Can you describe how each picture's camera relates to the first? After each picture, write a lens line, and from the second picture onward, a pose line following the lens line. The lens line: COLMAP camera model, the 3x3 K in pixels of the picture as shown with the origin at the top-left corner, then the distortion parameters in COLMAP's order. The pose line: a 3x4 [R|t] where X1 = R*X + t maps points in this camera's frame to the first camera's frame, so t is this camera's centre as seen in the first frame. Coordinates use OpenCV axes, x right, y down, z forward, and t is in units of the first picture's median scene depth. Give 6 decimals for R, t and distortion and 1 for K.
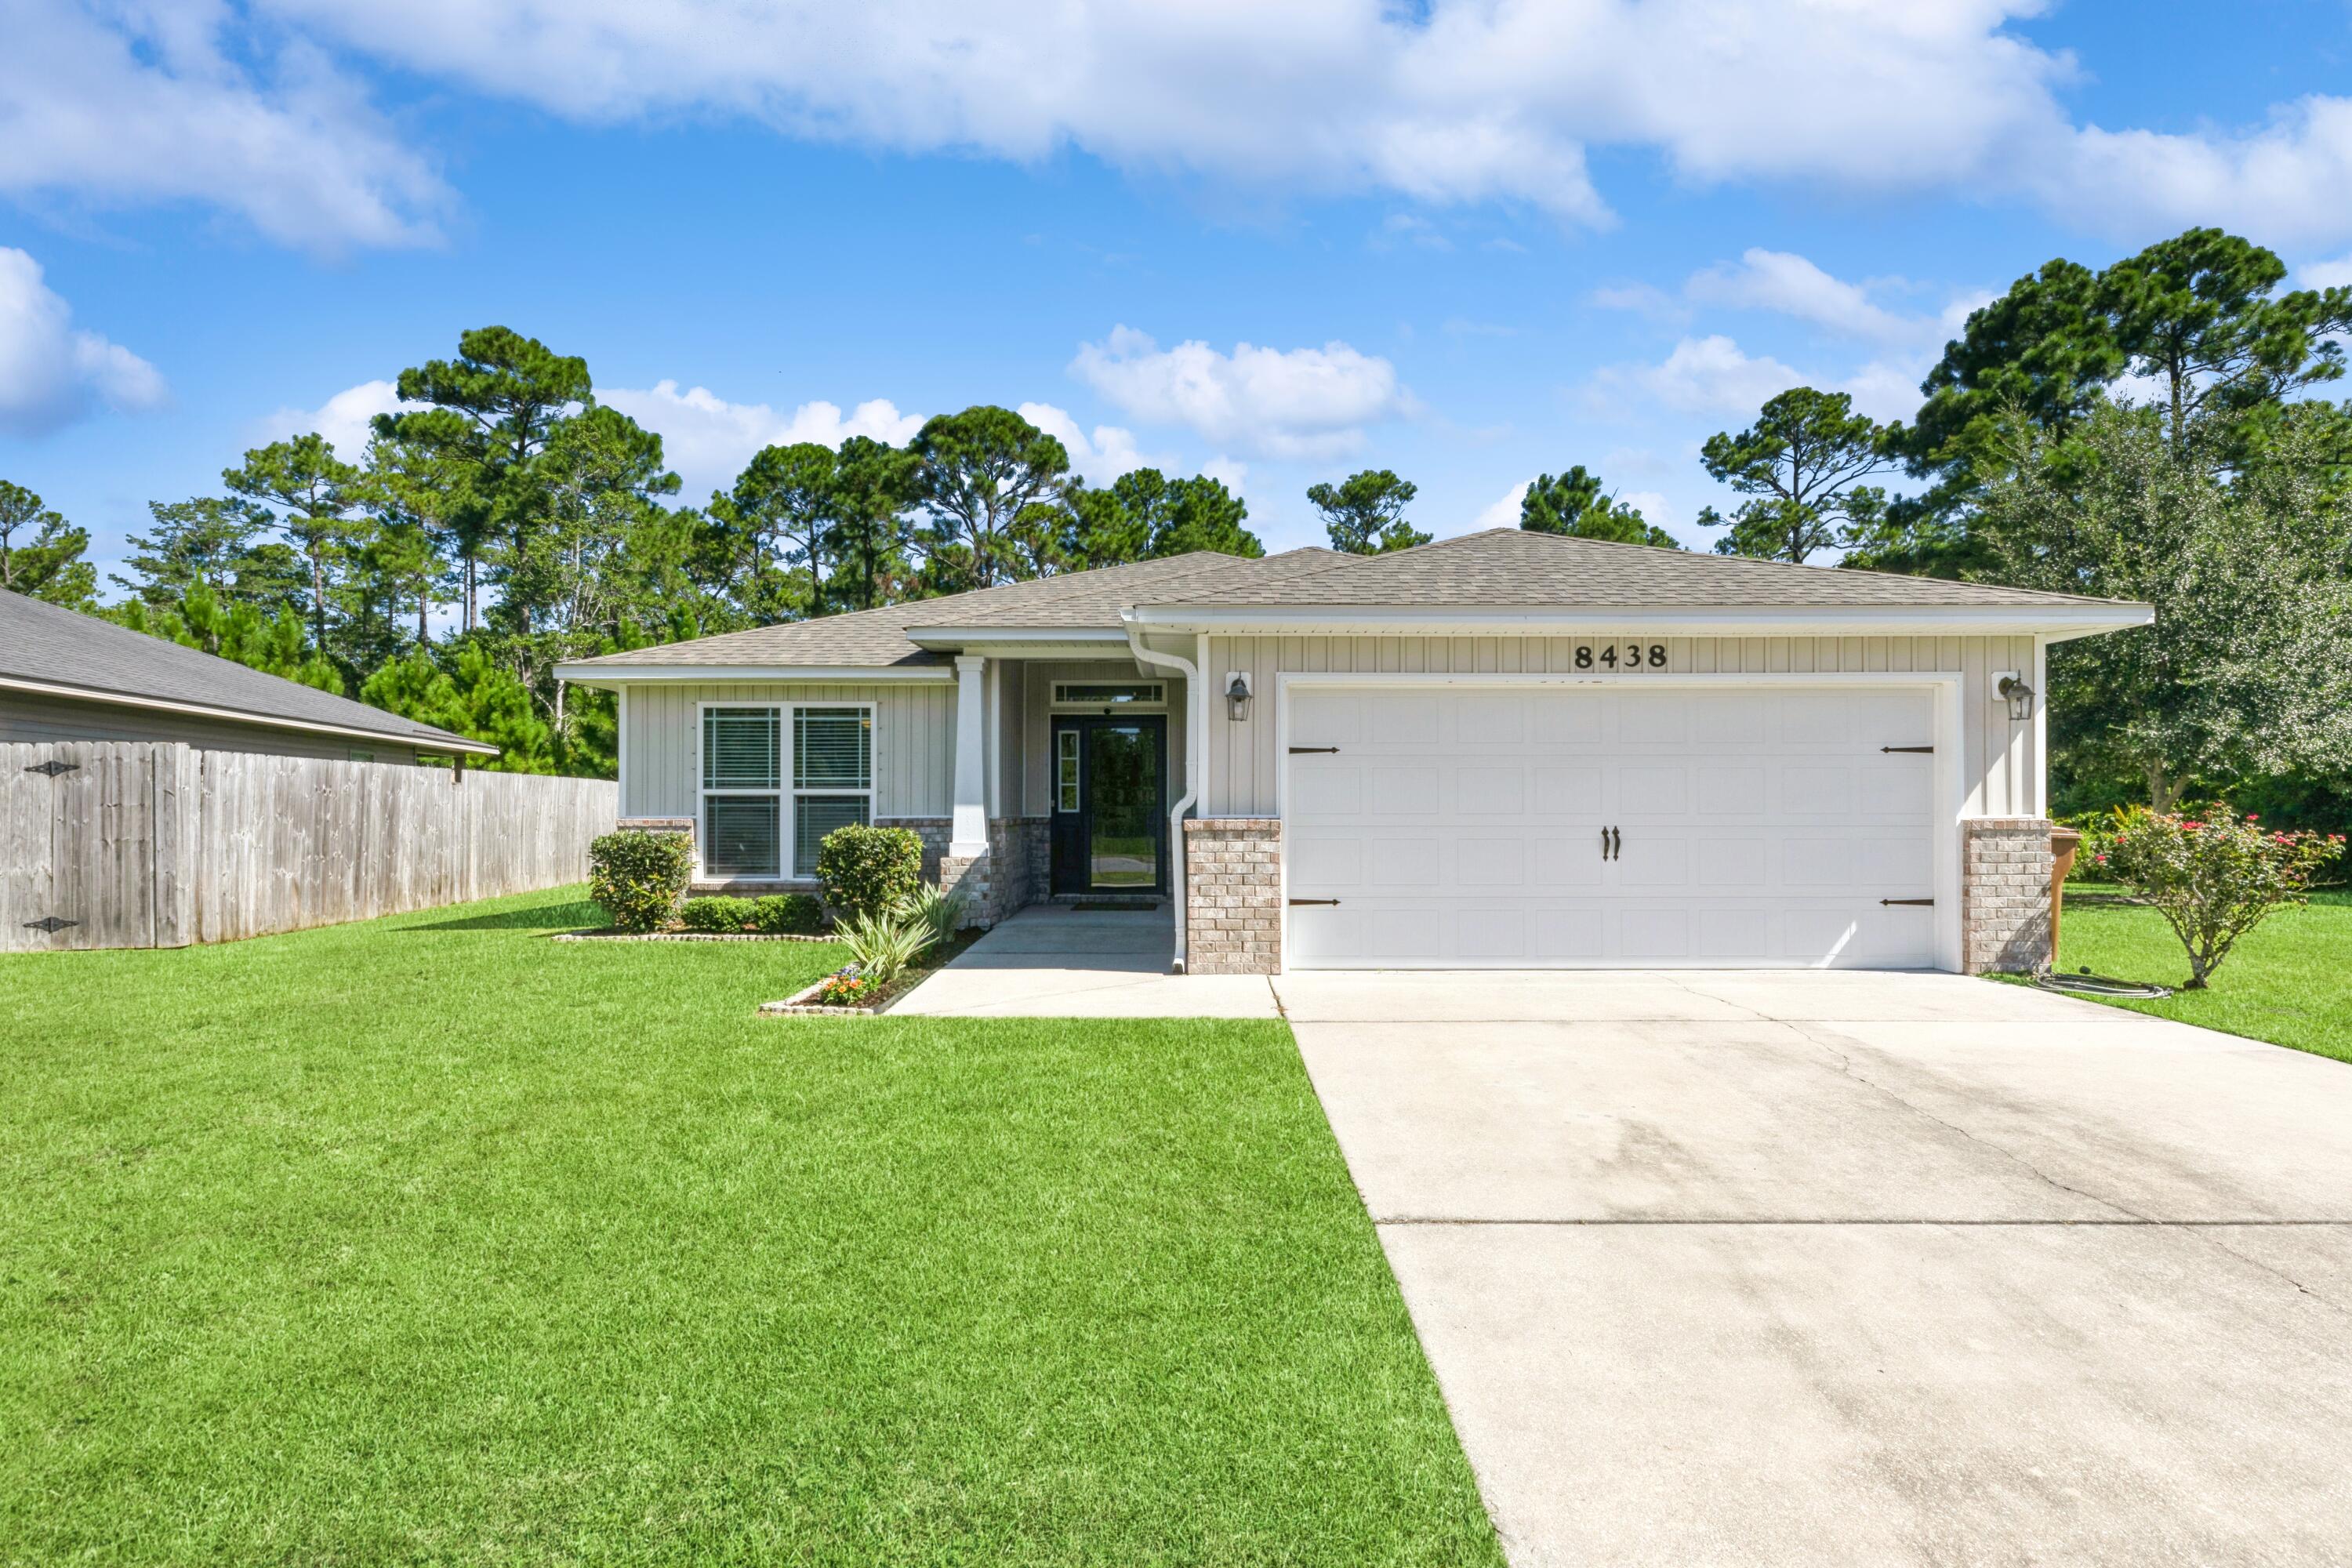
lens RADIAL K [[1067.4, 0, 1173.8], [0, 1067.4, 803.7], [0, 0, 1]] dist [0.003279, 0.000351]
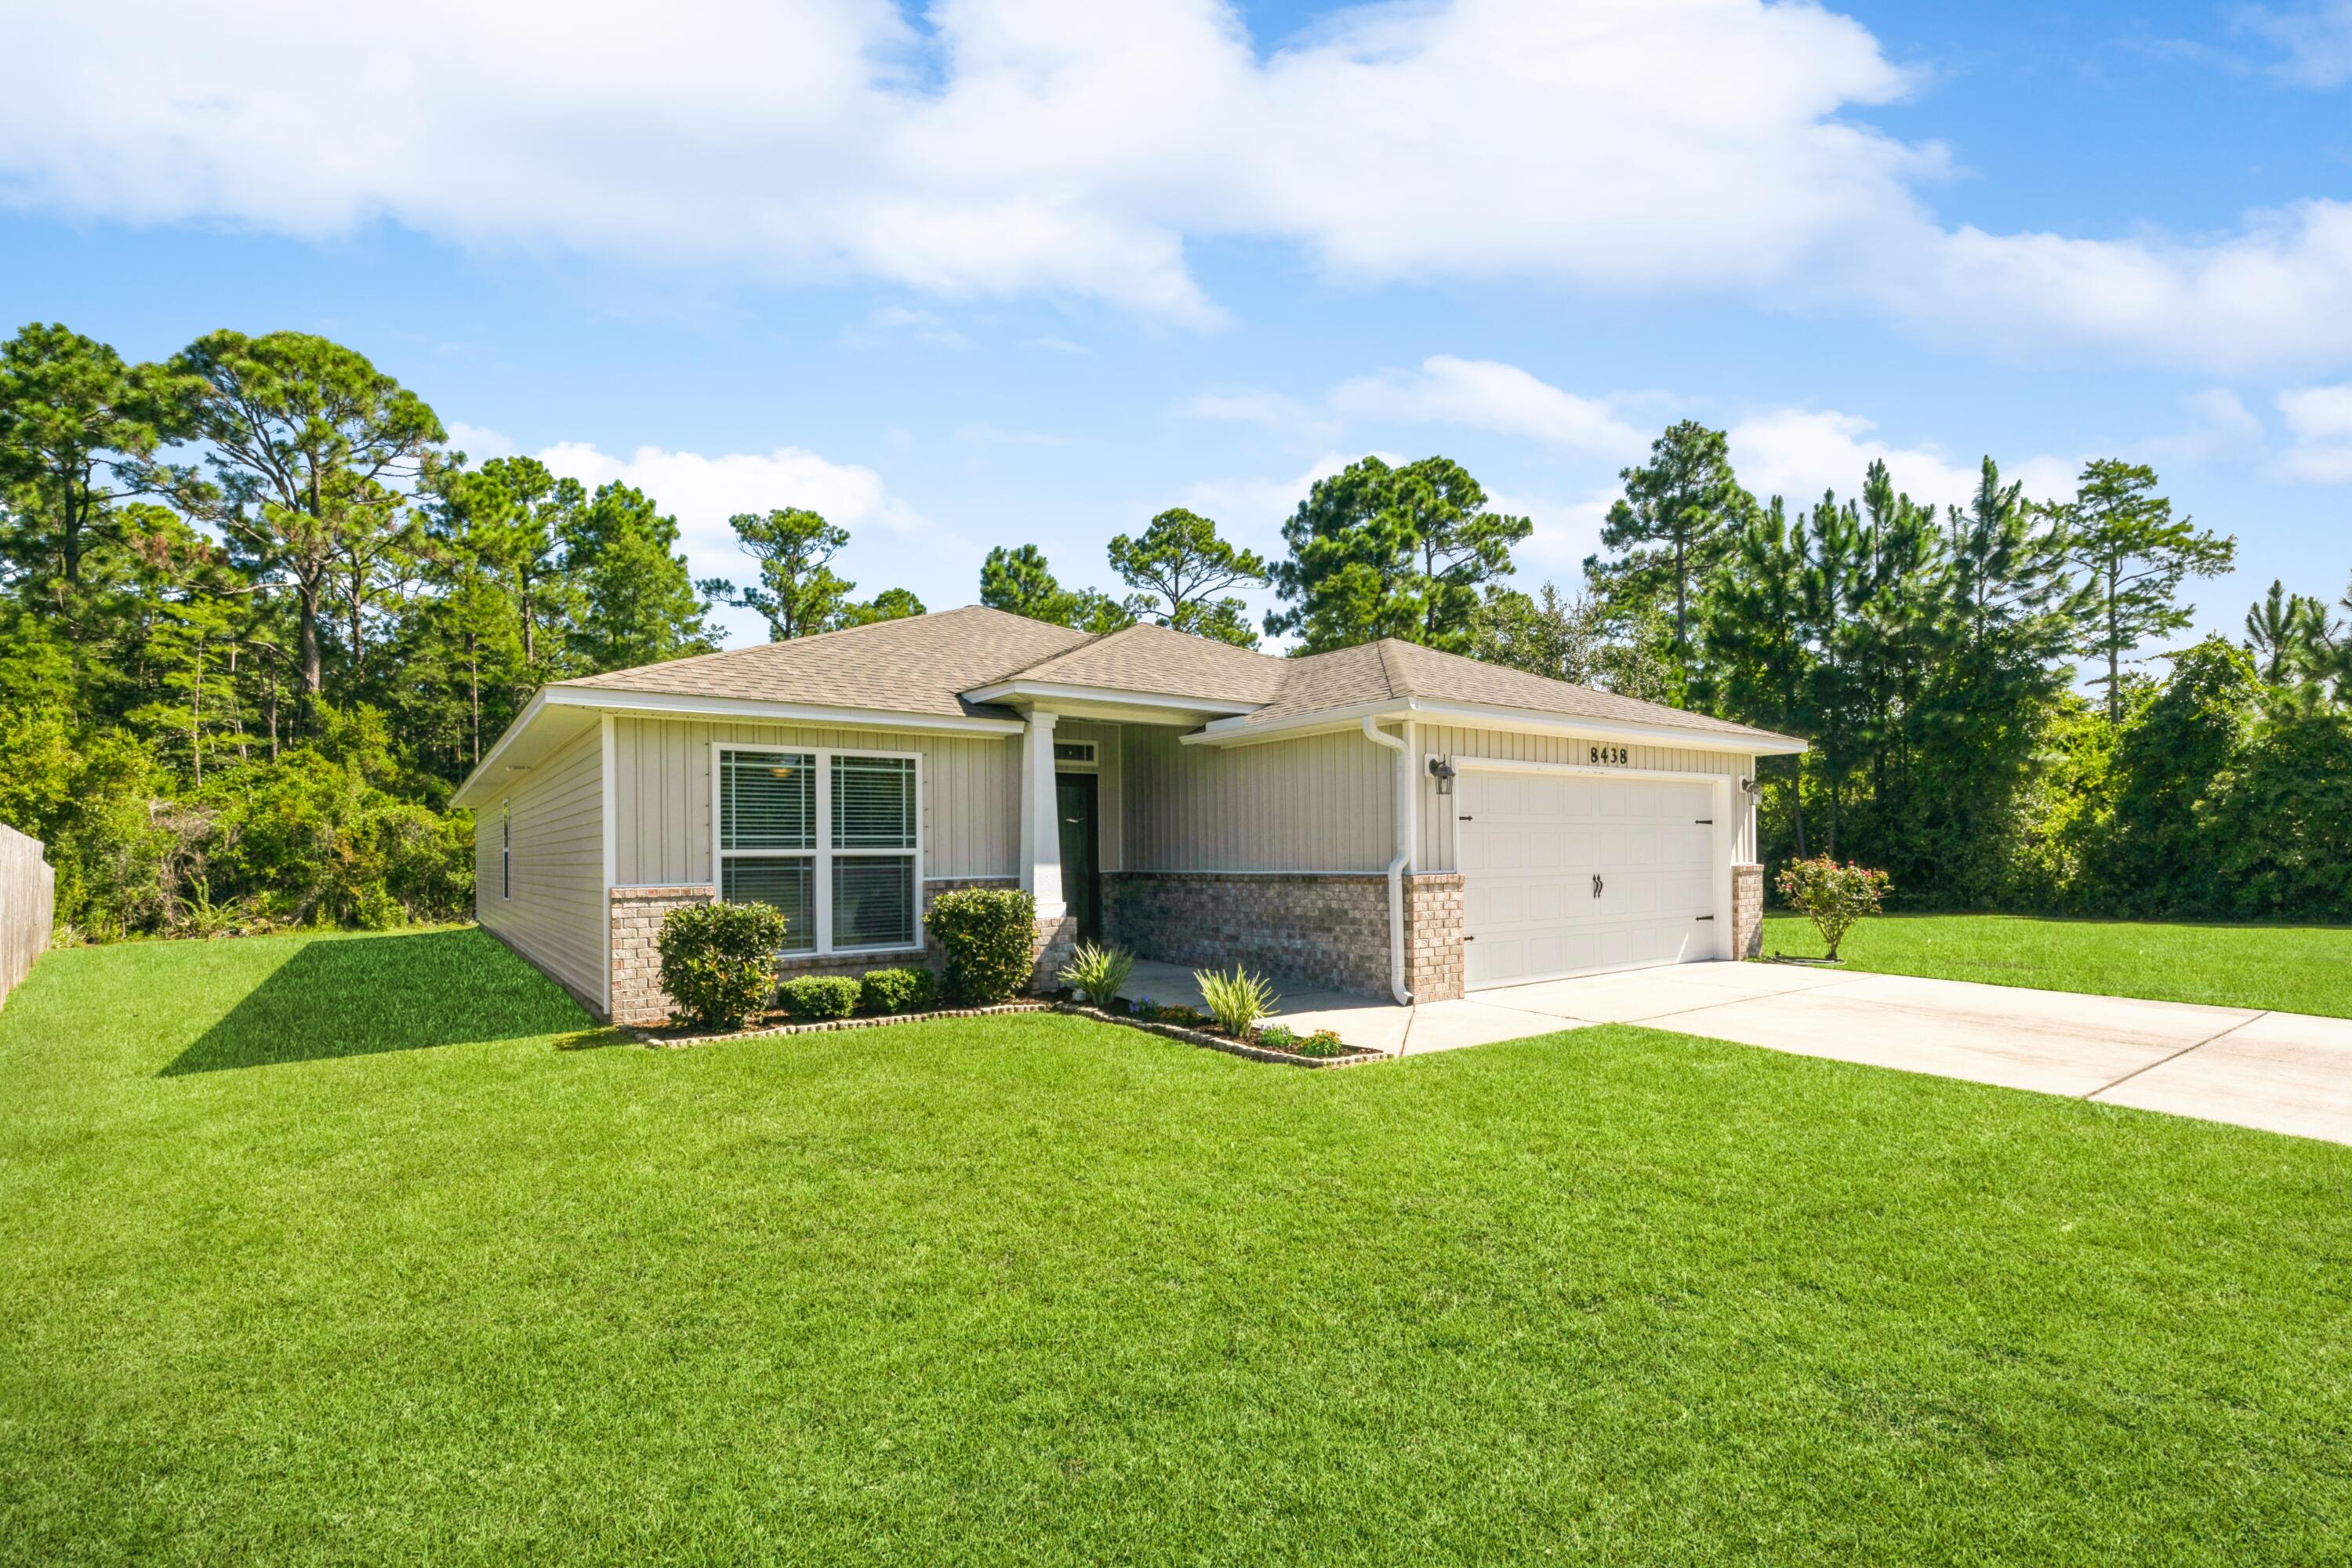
lens RADIAL K [[1059.9, 0, 1176.6], [0, 1059.9, 858.6], [0, 0, 1]] dist [0.002432, -0.000064]
pose [[0.808095, -0.010927, 0.588951, -0.634901], [0.006782, 0.999934, 0.009246, -0.011899], [-0.589013, -0.003478, 0.808116, 0.137208]]
